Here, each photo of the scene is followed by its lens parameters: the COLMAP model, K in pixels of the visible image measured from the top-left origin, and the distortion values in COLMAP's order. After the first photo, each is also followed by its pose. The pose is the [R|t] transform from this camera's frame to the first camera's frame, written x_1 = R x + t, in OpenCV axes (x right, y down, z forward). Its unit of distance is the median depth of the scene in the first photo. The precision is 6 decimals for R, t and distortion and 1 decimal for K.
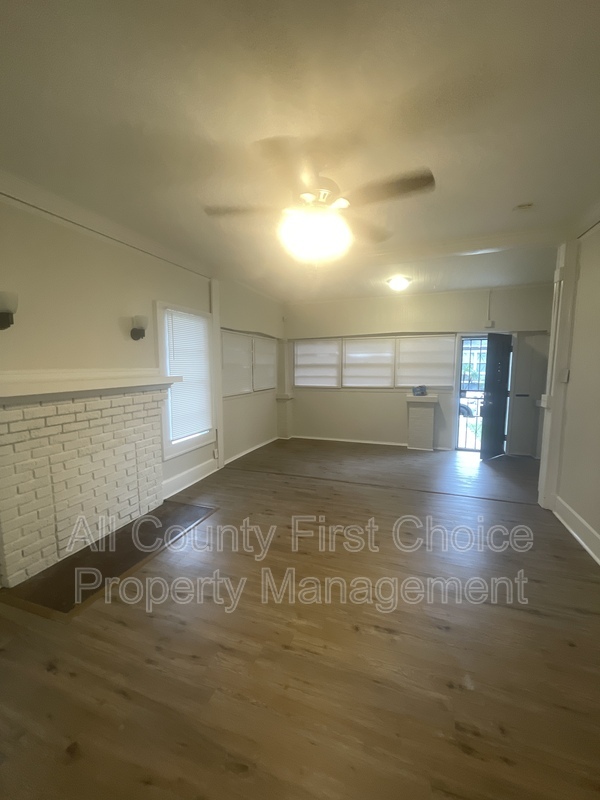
lens RADIAL K [[324.9, 0, 301.4], [0, 324.9, 400.2], [0, 0, 1]] dist [-0.003111, 0.000811]
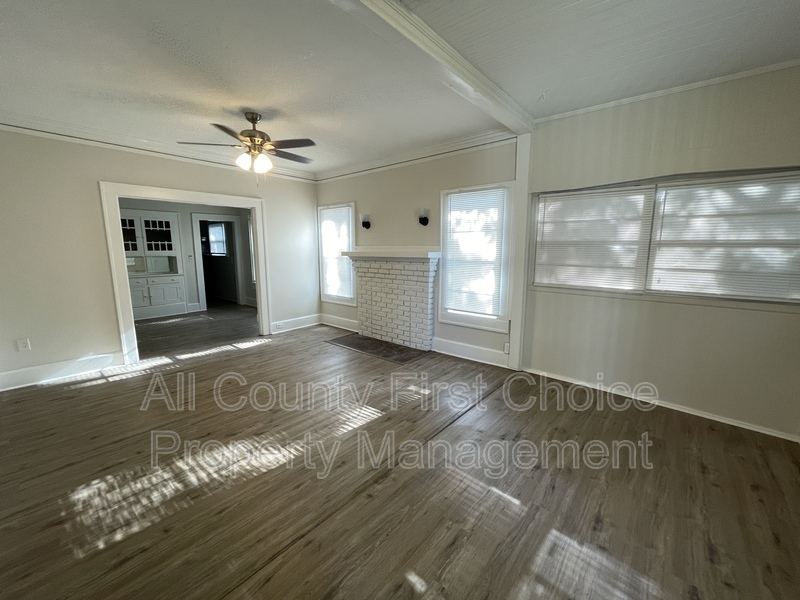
lens RADIAL K [[324.9, 0, 399.9], [0, 324.9, 295.7], [0, 0, 1]] dist [-0.003111, 0.000811]
pose [[-0.358493, 0.137450, -0.923358, 0.642168], [-0.100683, 0.977639, 0.184621, -0.104371], [0.928087, 0.159152, -0.336638, 1.068485]]
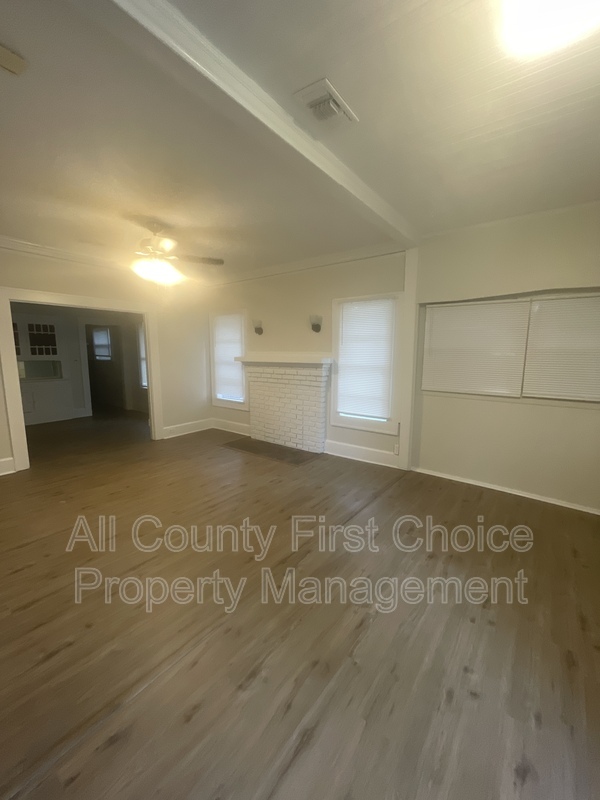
lens RADIAL K [[324.9, 0, 301.7], [0, 324.9, 396.7], [0, 0, 1]] dist [-0.003111, 0.000811]
pose [[-0.303605, 0.129698, -0.943929, 0.686798], [-0.106867, 0.979805, 0.169001, -0.107512], [0.946786, 0.152185, -0.283614, 1.047498]]
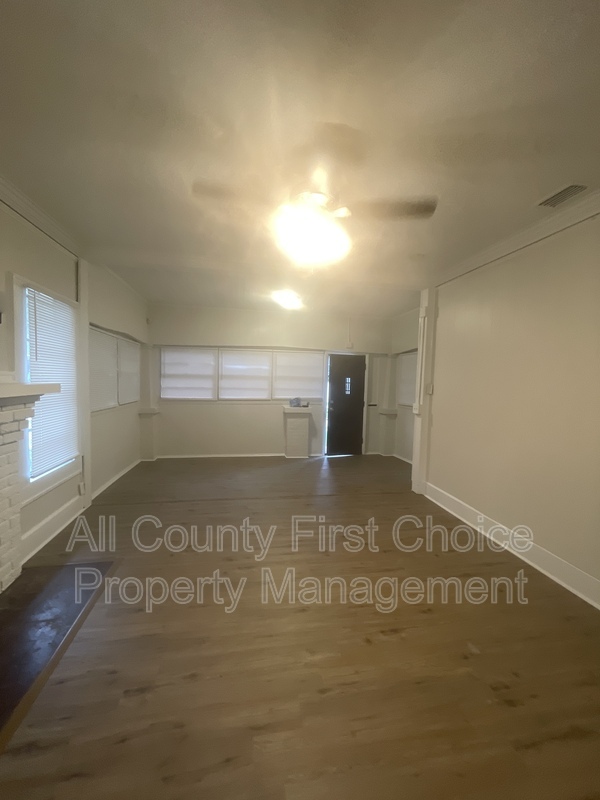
lens RADIAL K [[324.9, 0, 301.8], [0, 324.9, 401.8], [0, 0, 1]] dist [-0.003111, 0.000811]
pose [[0.863706, -0.009137, 0.503913, -0.214610], [0.026734, 0.999259, -0.027703, -0.001246], [-0.503287, 0.037399, 0.863310, 0.095413]]
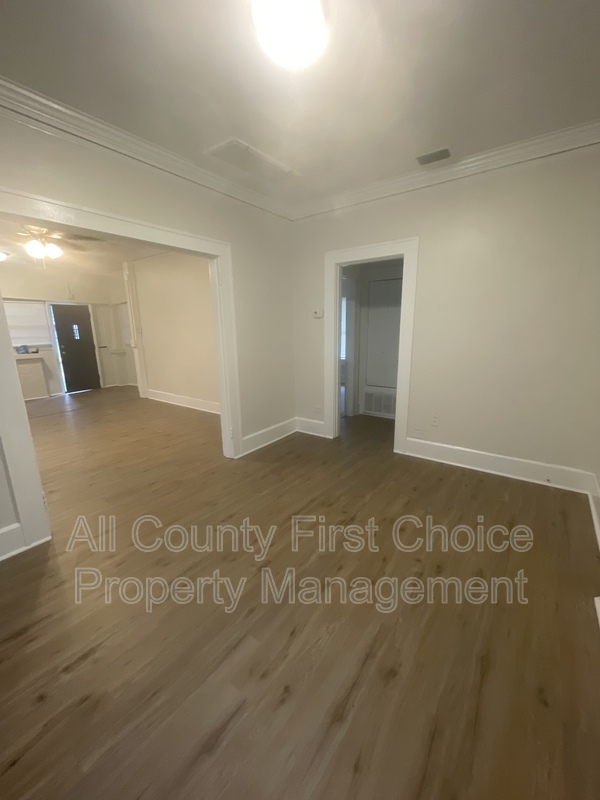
lens RADIAL K [[324.9, 0, 298.9], [0, 324.9, 400.1], [0, 0, 1]] dist [-0.003111, 0.000811]
pose [[0.296286, -0.214259, 0.930757, -0.643695], [0.121977, 0.975021, 0.185620, 0.072316], [-0.947278, 0.058535, 0.315020, -0.409639]]
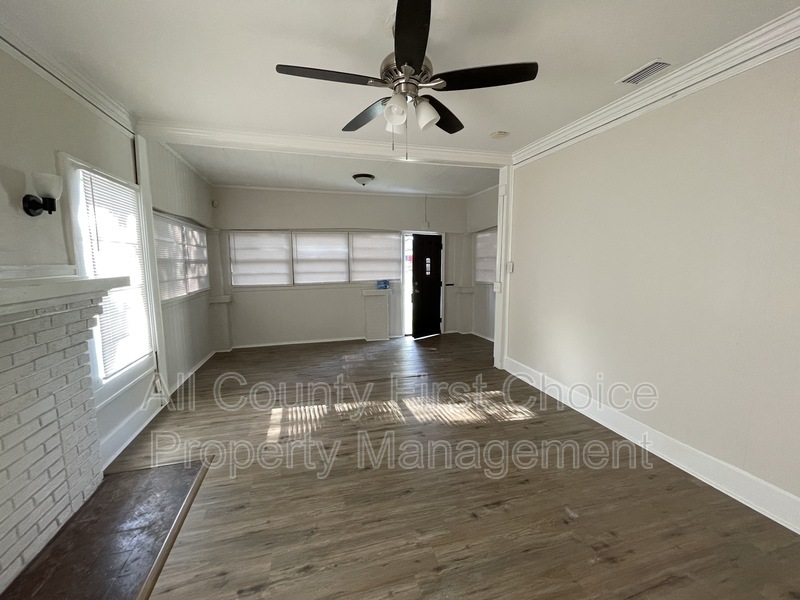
lens RADIAL K [[324.9, 0, 399.6], [0, 324.9, 299.3], [0, 0, 1]] dist [-0.003111, 0.000811]
pose [[0.816296, -0.071860, 0.573146, -0.241290], [0.067014, 0.997313, 0.029598, -0.009645], [-0.573733, 0.014248, 0.818918, 0.124379]]
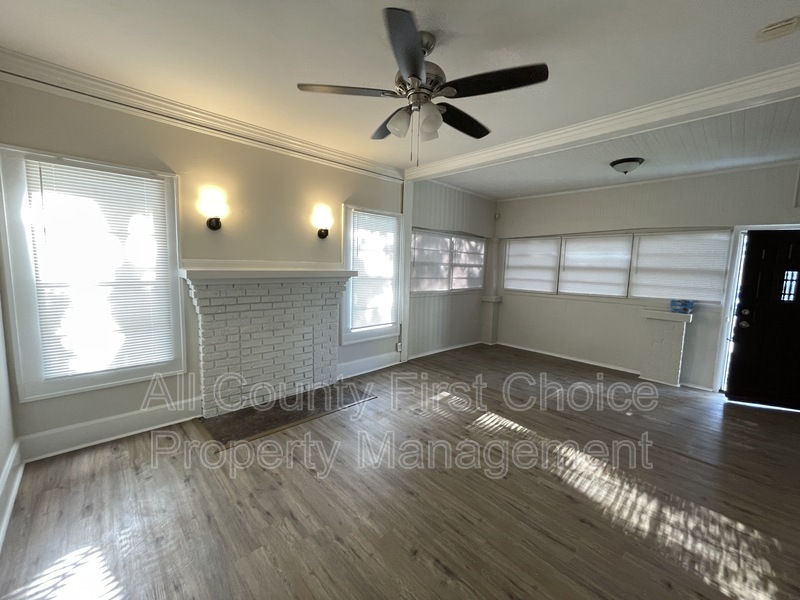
lens RADIAL K [[324.9, 0, 398.8], [0, 324.9, 296.7], [0, 0, 1]] dist [-0.003111, 0.000811]
pose [[0.889553, 0.072932, -0.450974, 0.210026], [-0.078563, 0.996890, 0.006251, -0.004554], [0.450027, 0.029869, 0.892515, 0.064578]]
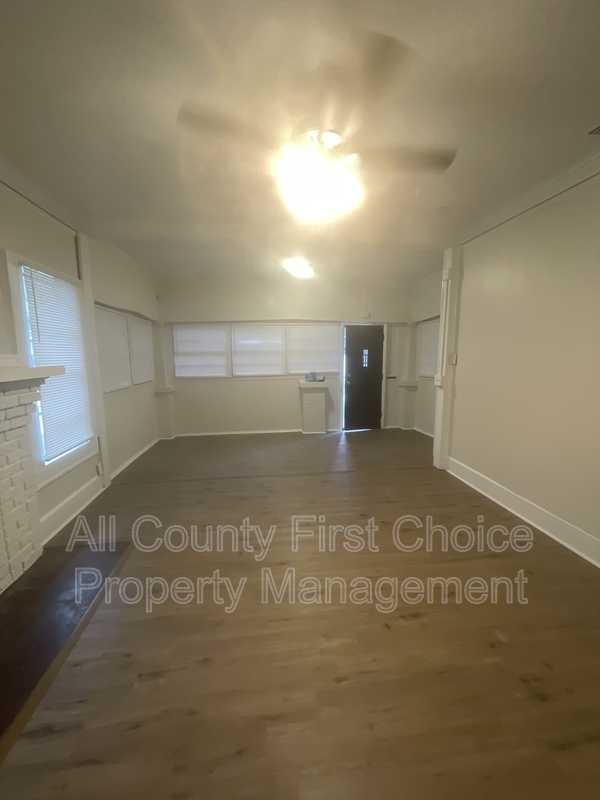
lens RADIAL K [[324.9, 0, 301.7], [0, 324.9, 400.8], [0, 0, 1]] dist [-0.003111, 0.000811]
pose [[0.890043, -0.069514, 0.450546, -0.186540], [0.054356, 0.997438, 0.046516, -0.003998], [-0.452625, -0.016911, 0.891541, 0.121259]]
